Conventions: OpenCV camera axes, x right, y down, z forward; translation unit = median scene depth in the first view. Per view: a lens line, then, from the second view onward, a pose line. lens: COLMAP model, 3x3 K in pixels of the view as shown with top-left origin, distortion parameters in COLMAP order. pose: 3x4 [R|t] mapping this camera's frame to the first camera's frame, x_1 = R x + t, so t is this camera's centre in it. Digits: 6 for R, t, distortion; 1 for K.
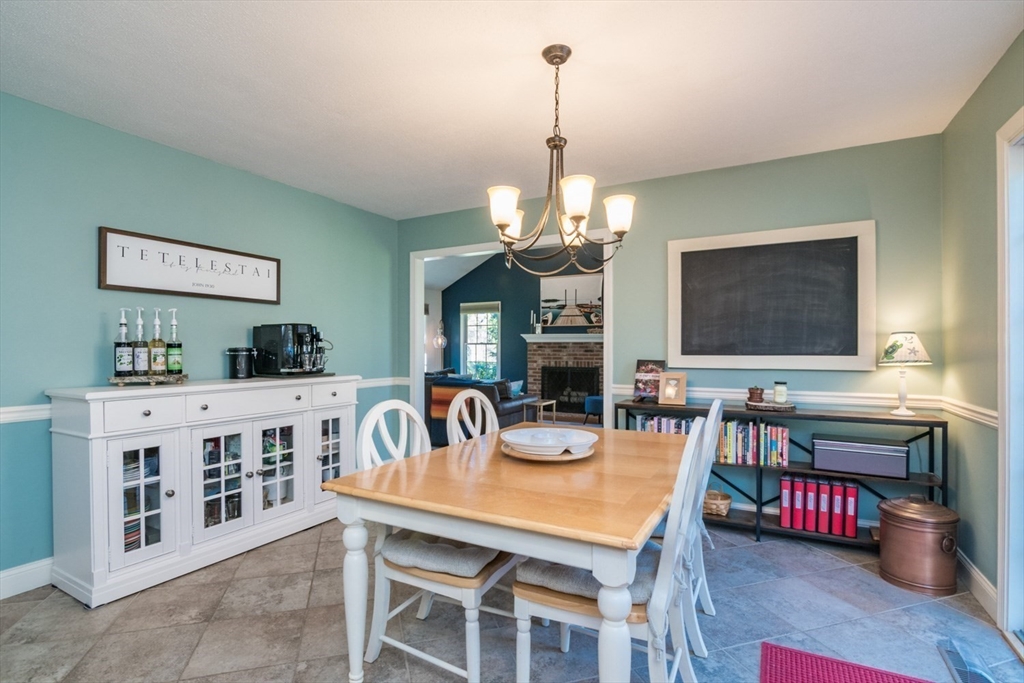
lens RADIAL K [[493.3, 0, 499.3], [0, 493.3, 346.6], [0, 0, 1]] dist [-0.010769, -0.000402]
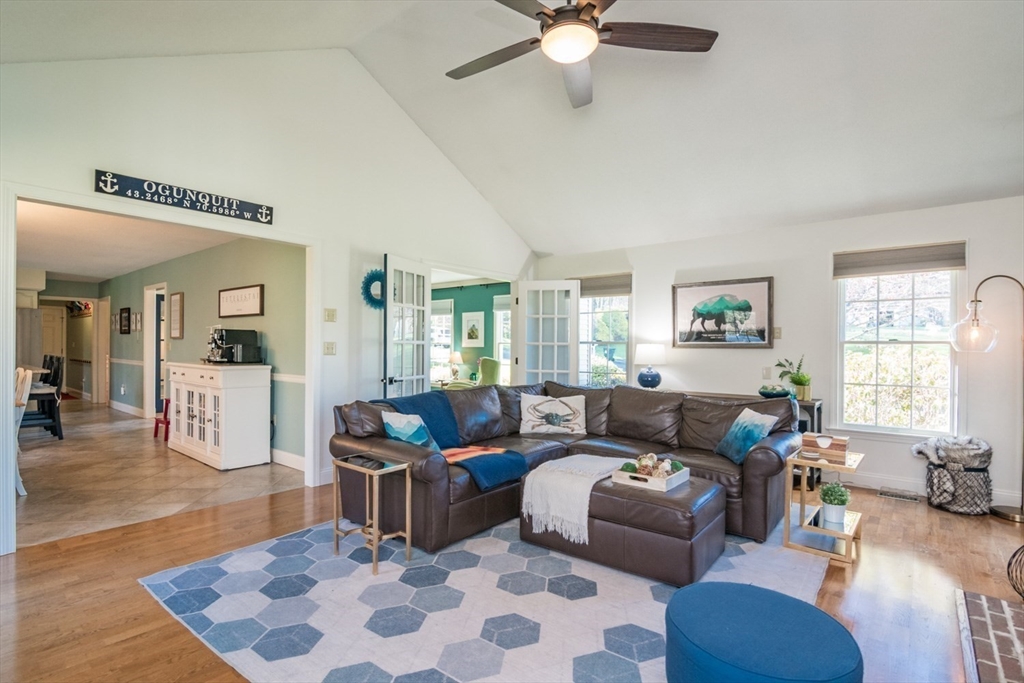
lens RADIAL K [[500.8, 0, 505.7], [0, 500.8, 349.1], [0, 0, 1]] dist [-0.004152, -0.006172]
pose [[-0.180419, 0.005630, -0.983574, 0.336071], [-0.005134, 0.999965, 0.006666, -0.000656], [0.983577, 0.006252, -0.180383, 0.774559]]
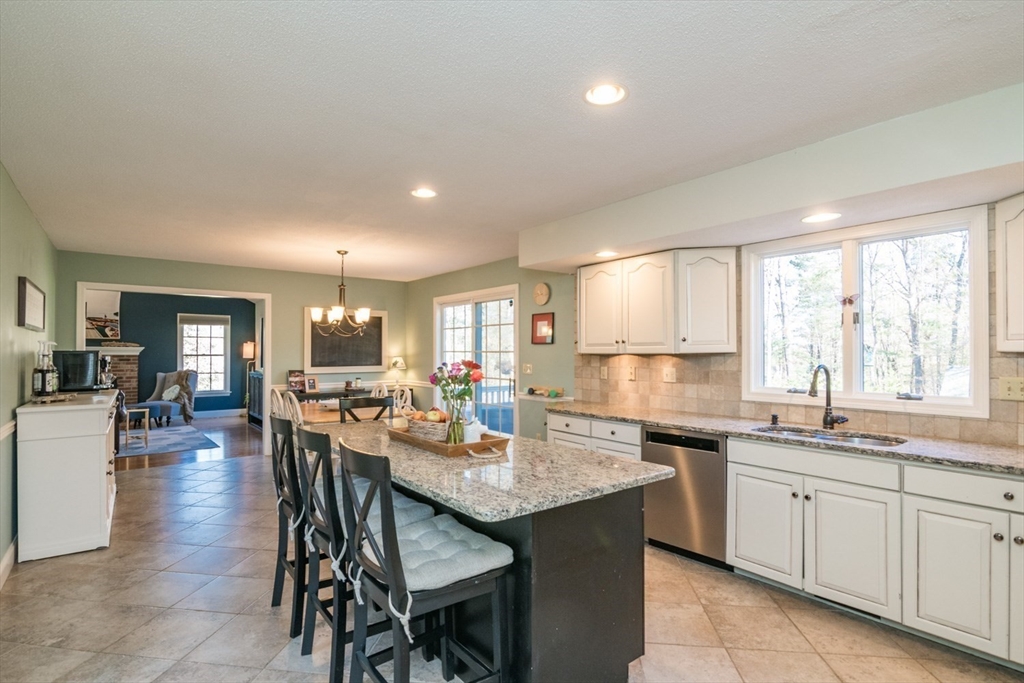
lens RADIAL K [[500.8, 0, 505.7], [0, 500.8, 349.1], [0, 0, 1]] dist [-0.004152, -0.006172]
pose [[0.390979, 0.006634, 0.920376, -0.434050], [-0.002952, 0.999978, -0.005954, -0.016755], [-0.920395, -0.000389, 0.390990, -0.178352]]
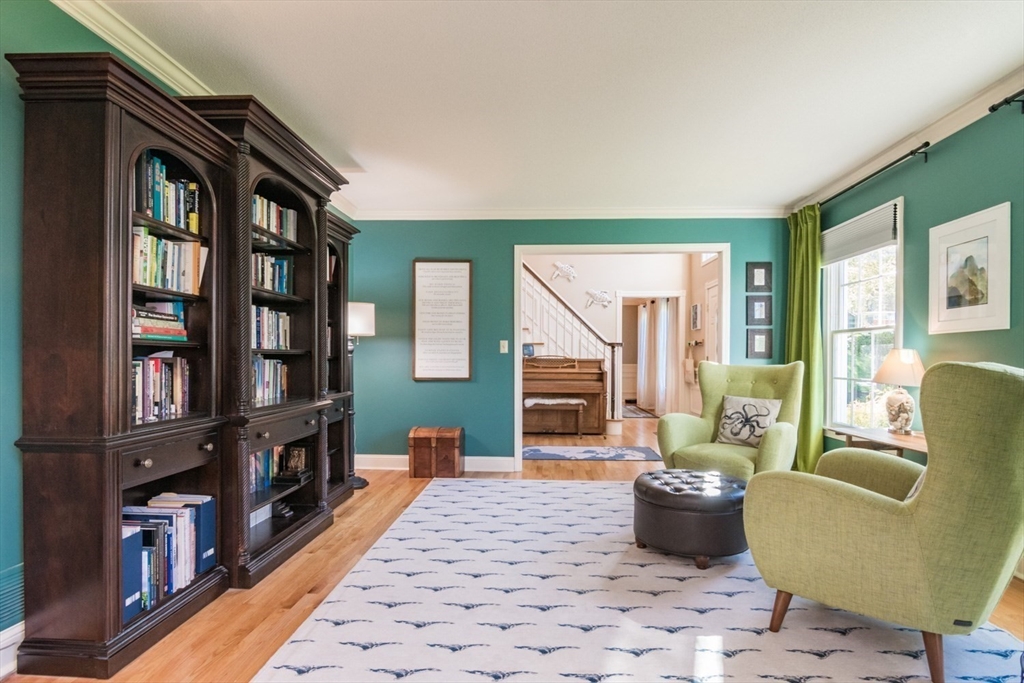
lens RADIAL K [[511.4, 0, 526.7], [0, 511.4, 360.8], [0, 0, 1]] dist [0.001545, 0.000321]
pose [[-0.891779, 0.002992, -0.452461, -0.256685], [0.000637, 0.999985, 0.005356, 0.017365], [0.452471, 0.004488, -0.891768, 0.685614]]
